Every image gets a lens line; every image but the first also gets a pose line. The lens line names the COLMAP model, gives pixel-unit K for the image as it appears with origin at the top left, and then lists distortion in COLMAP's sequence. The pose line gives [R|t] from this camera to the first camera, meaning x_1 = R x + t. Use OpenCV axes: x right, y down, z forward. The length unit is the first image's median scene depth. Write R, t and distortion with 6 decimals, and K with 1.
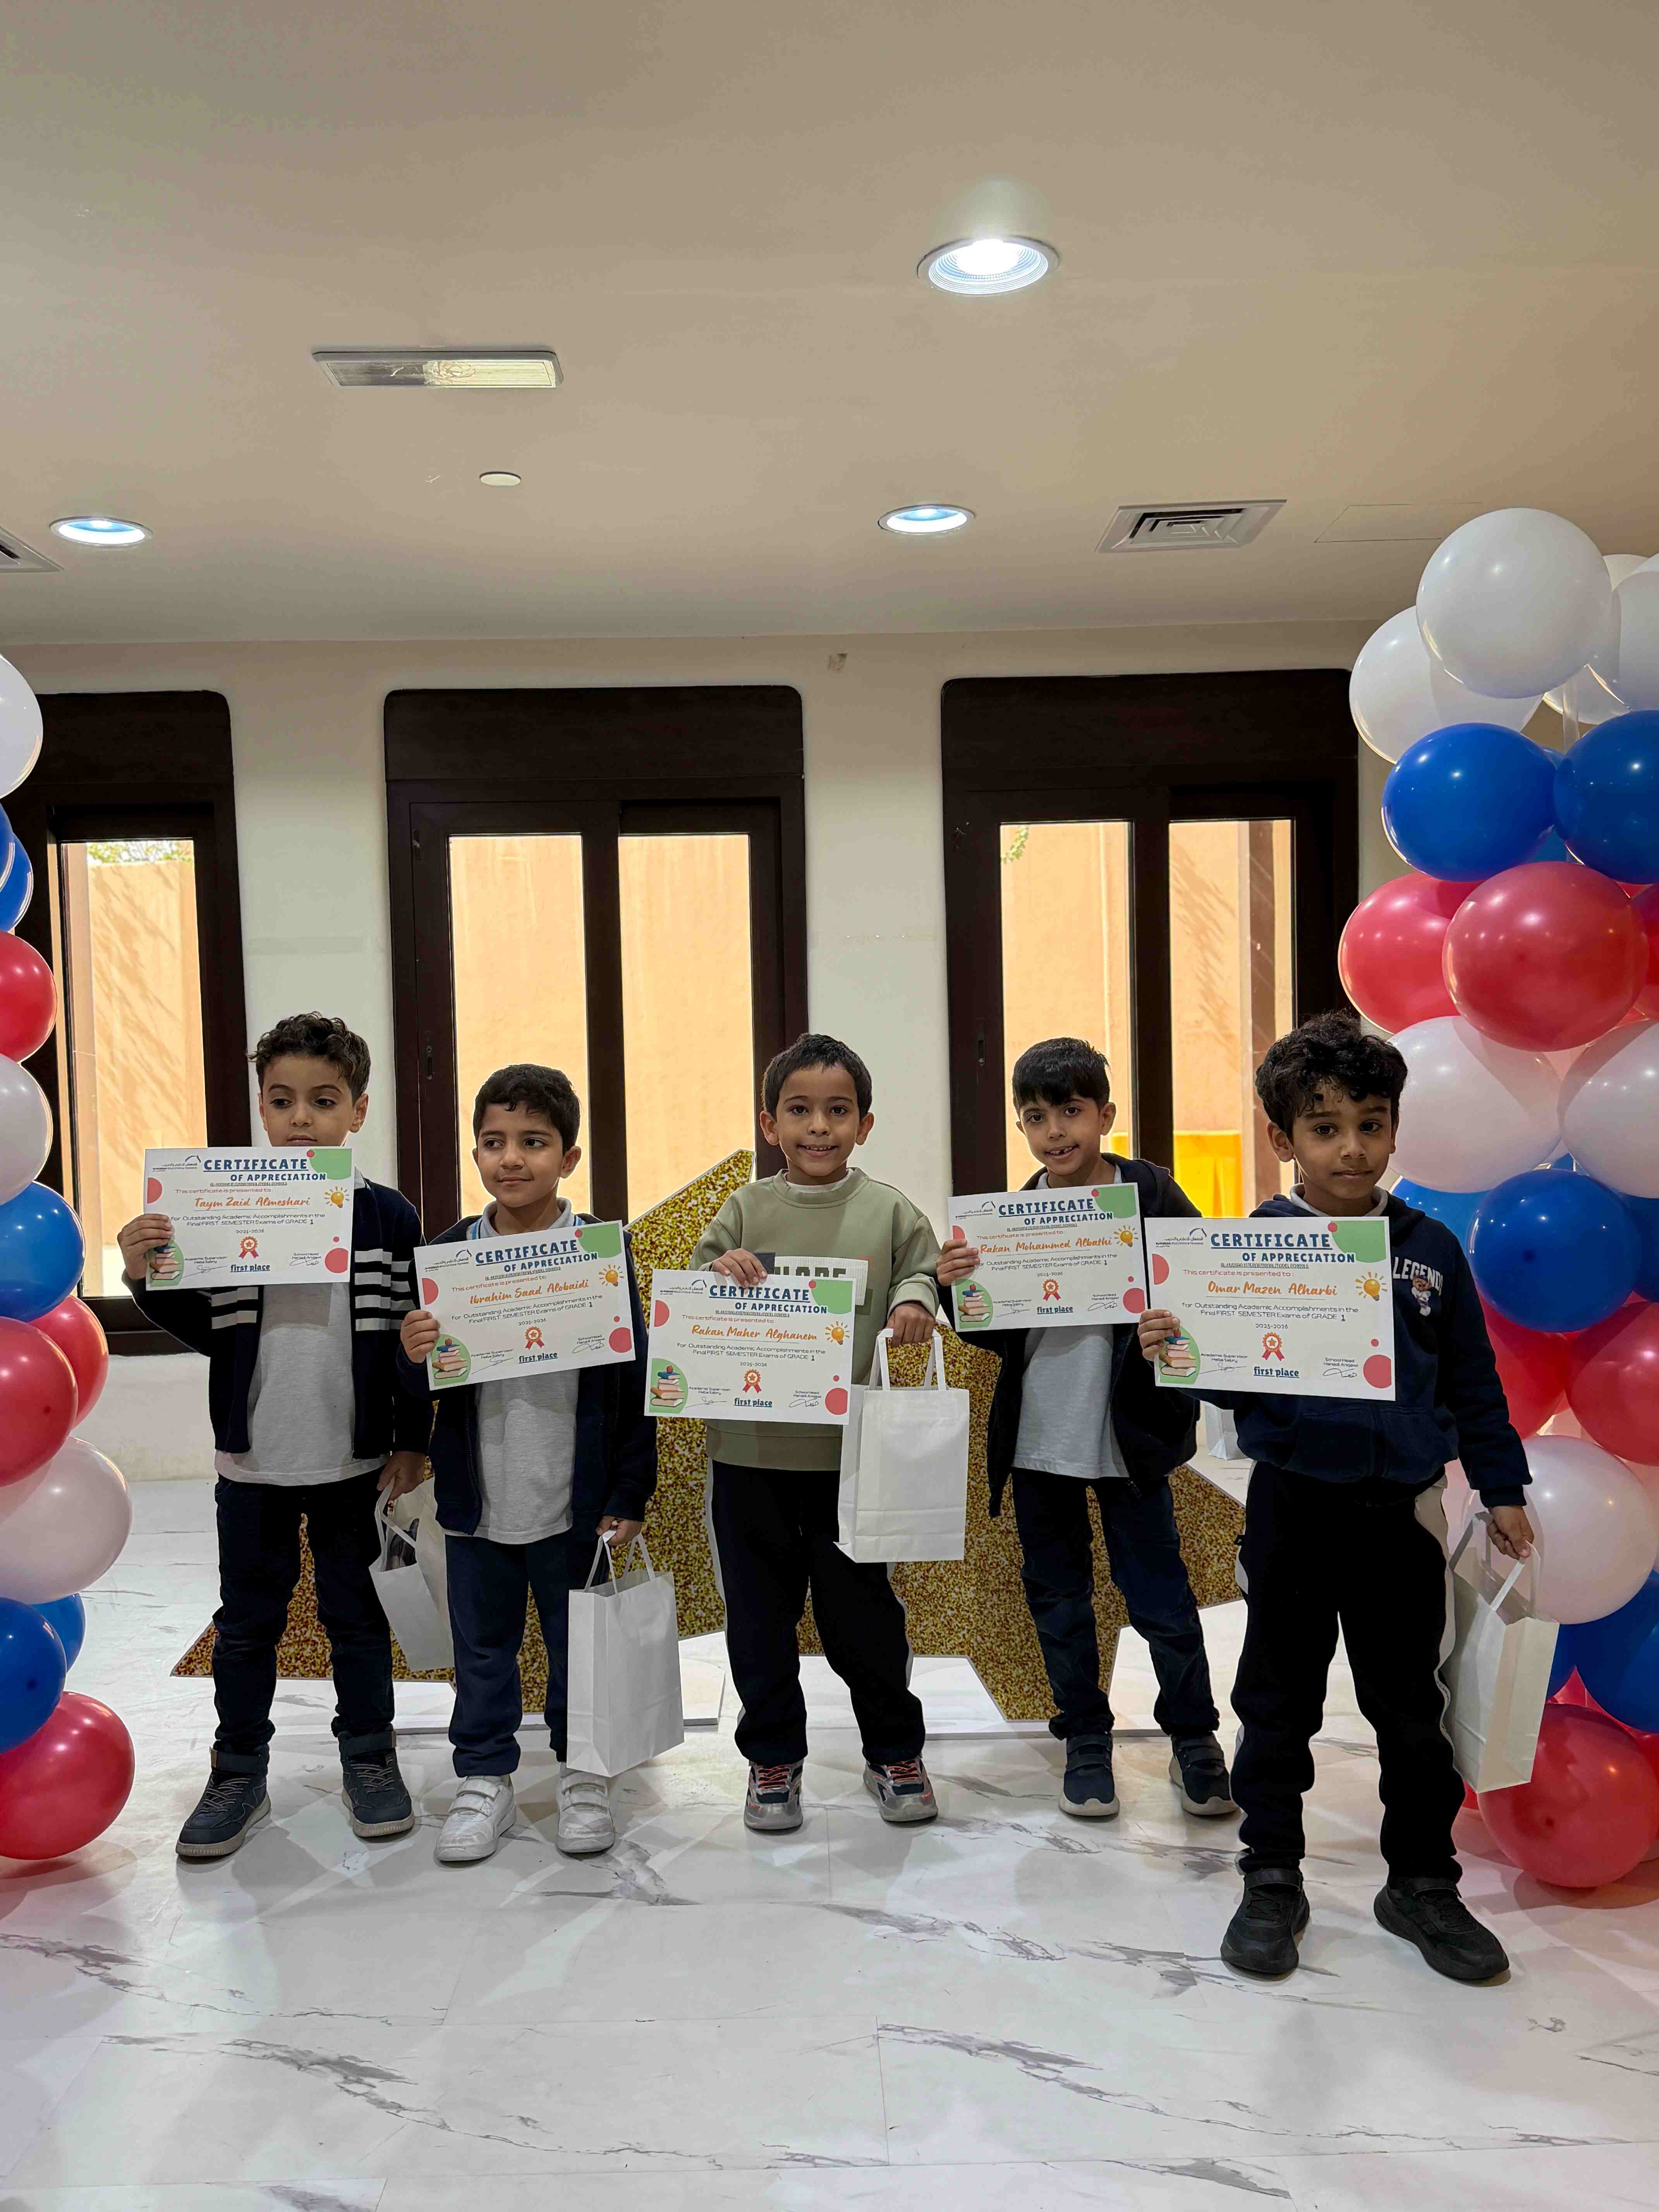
lens RADIAL K [[1848.8, 0, 831.0], [0, 1848.8, 1128.3], [0, 0, 1]] dist [0.113034, -0.225809]
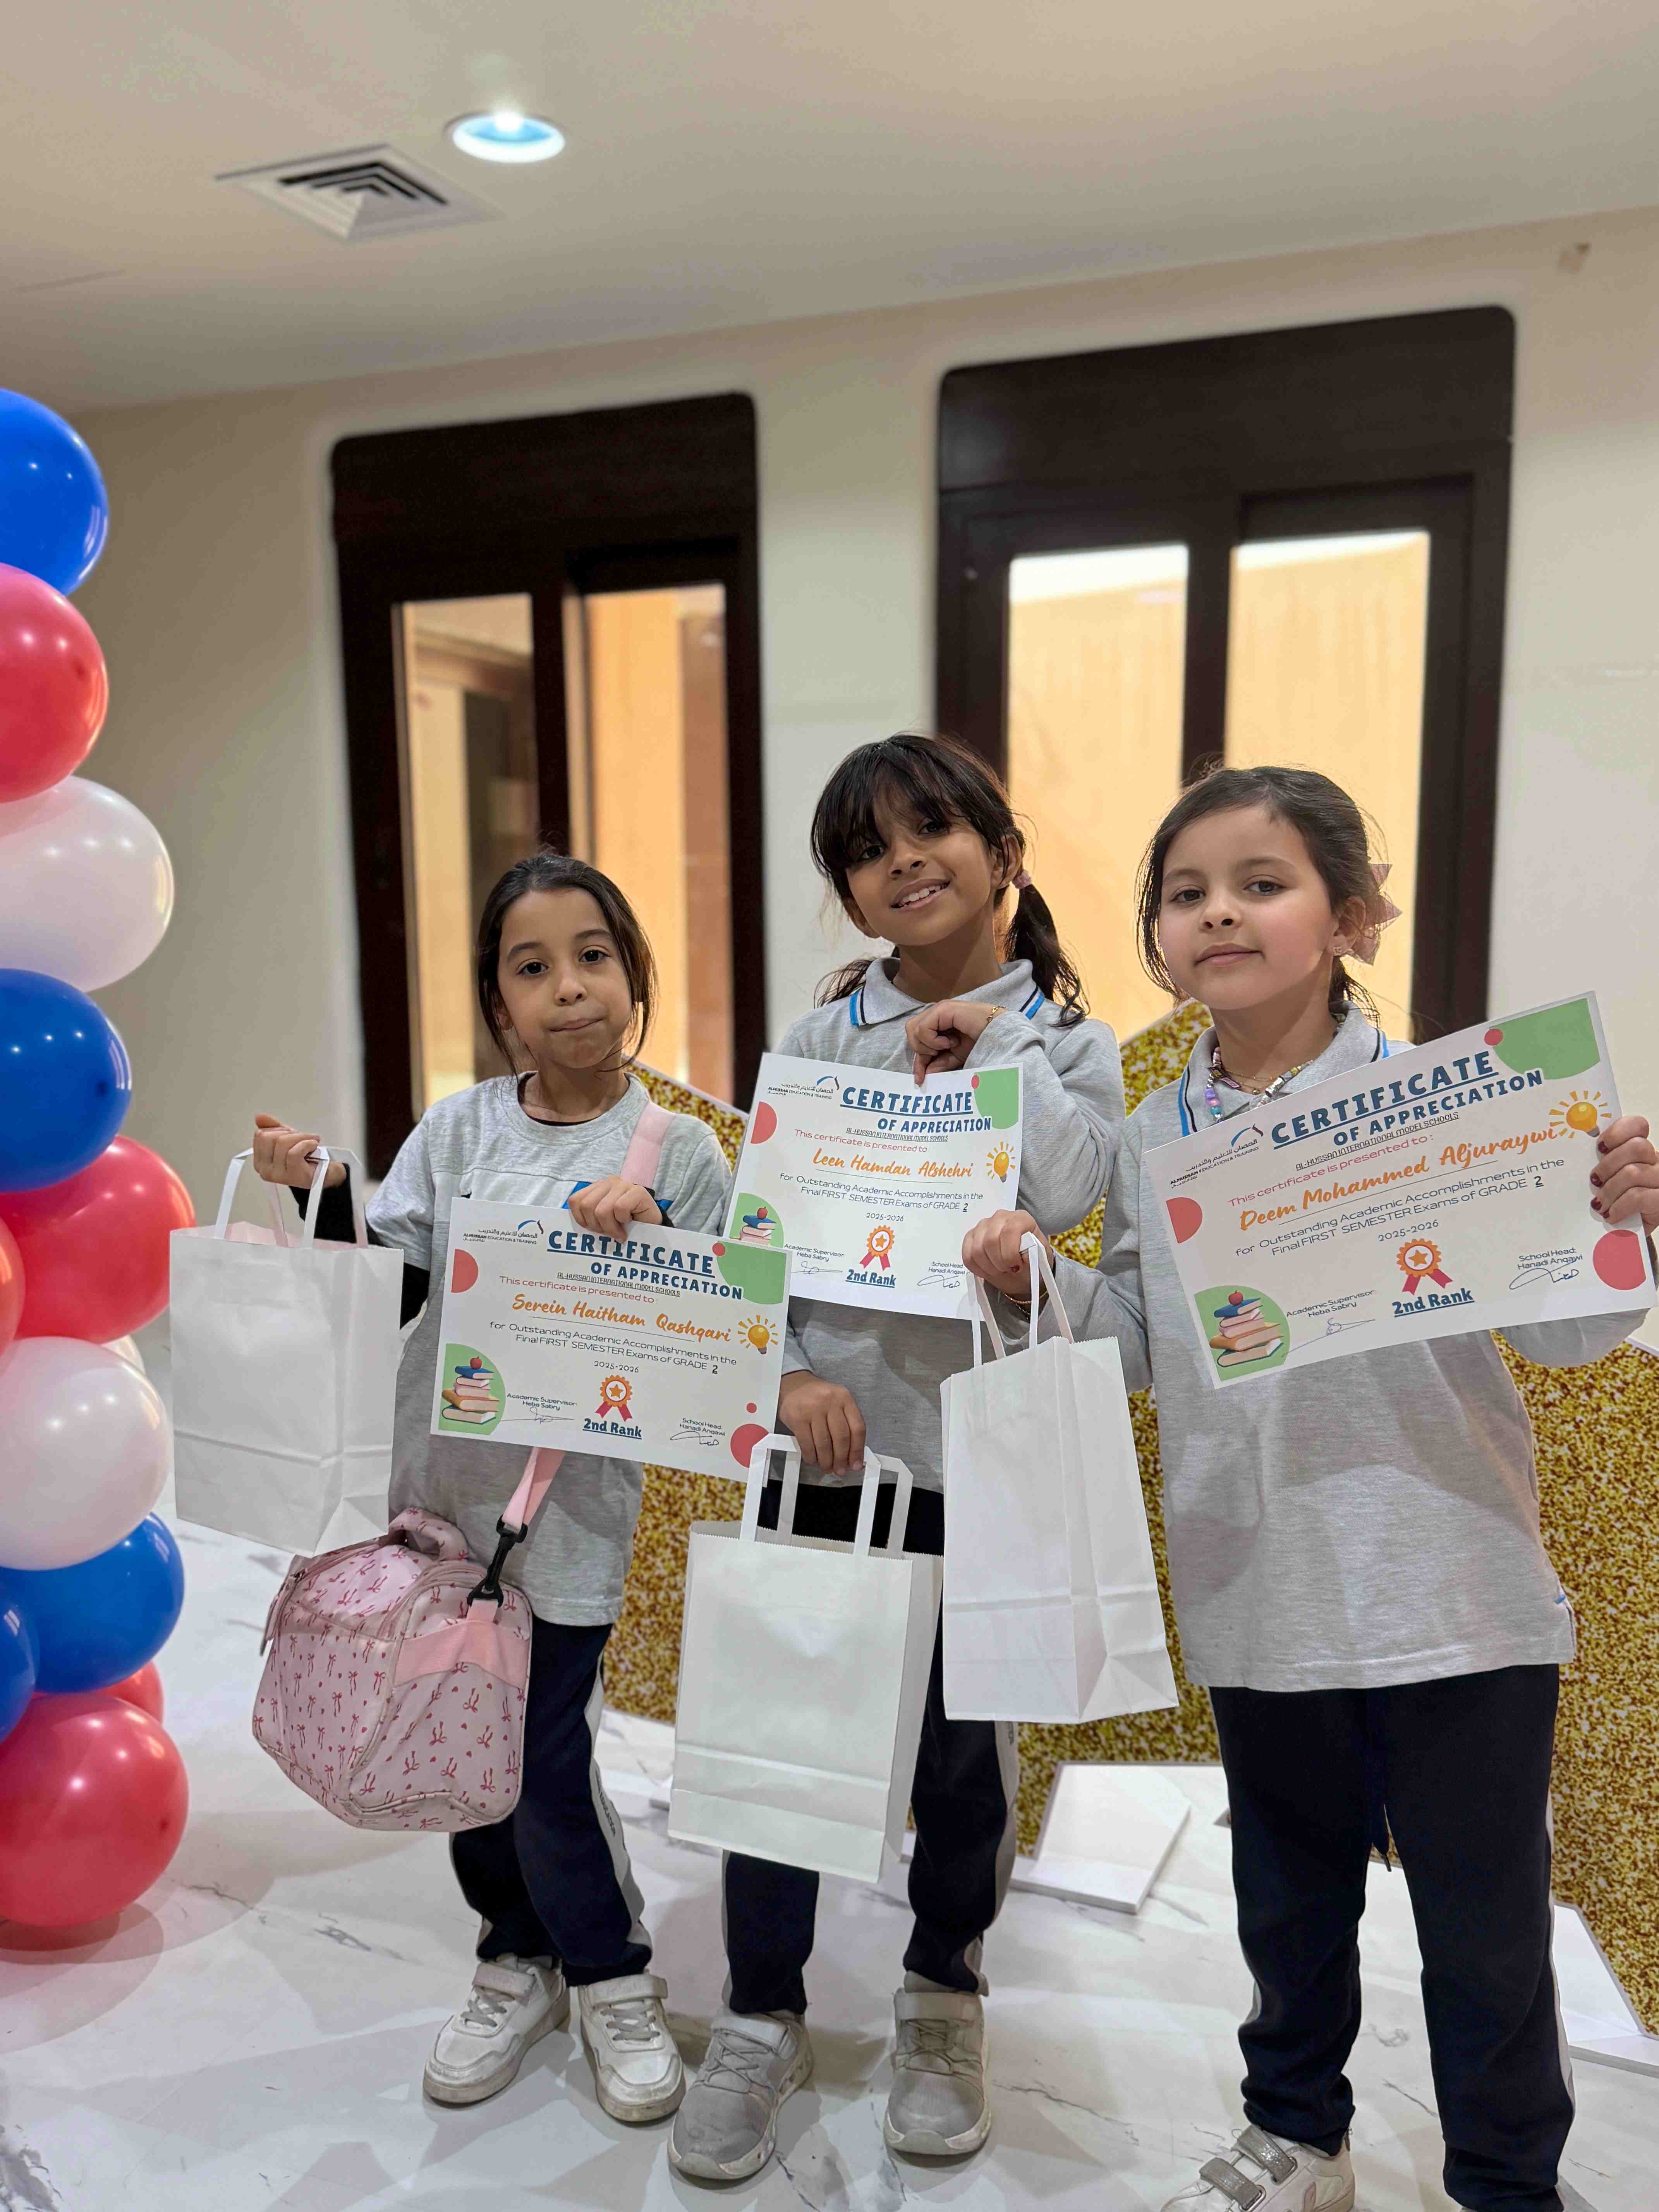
lens RADIAL K [[1848.8, 0, 831.0], [0, 1848.8, 1128.3], [0, 0, 1]] dist [0.113034, -0.225809]
pose [[0.915504, 0.066340, -0.396802, 0.045841], [-0.029570, 0.994739, 0.098083, 0.002221], [0.401221, -0.078062, 0.912649, 0.255267]]
